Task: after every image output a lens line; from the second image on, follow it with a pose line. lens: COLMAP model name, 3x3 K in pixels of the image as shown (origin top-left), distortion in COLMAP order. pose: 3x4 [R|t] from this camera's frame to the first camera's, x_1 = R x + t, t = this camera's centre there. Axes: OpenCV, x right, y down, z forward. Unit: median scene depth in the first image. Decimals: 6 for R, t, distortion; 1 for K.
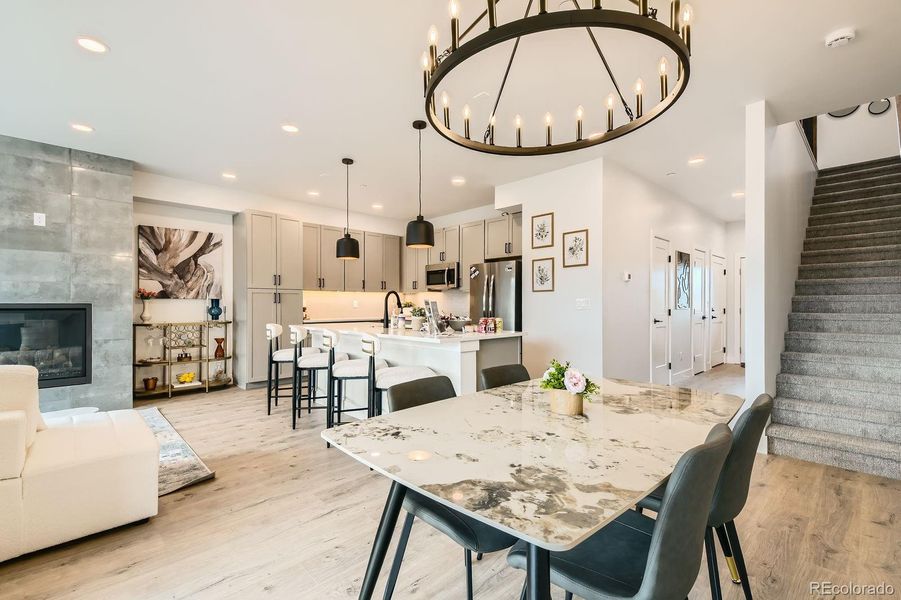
lens RADIAL K [[393.2, 0, 445.3], [0, 393.2, 307.3], [0, 0, 1]] dist [0.029393, -0.018402]
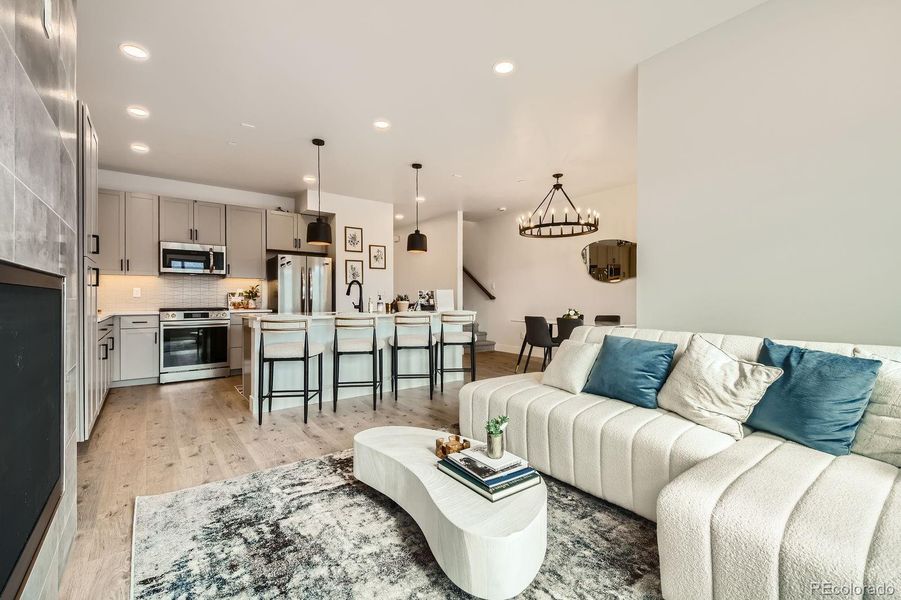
lens RADIAL K [[393.2, 0, 445.3], [0, 393.2, 307.3], [0, 0, 1]] dist [0.029393, -0.018402]
pose [[0.128185, -0.023091, 0.991481, -0.986874], [0.005247, 0.999731, 0.022605, 0.008977], [-0.991736, 0.002304, 0.128272, 0.483374]]
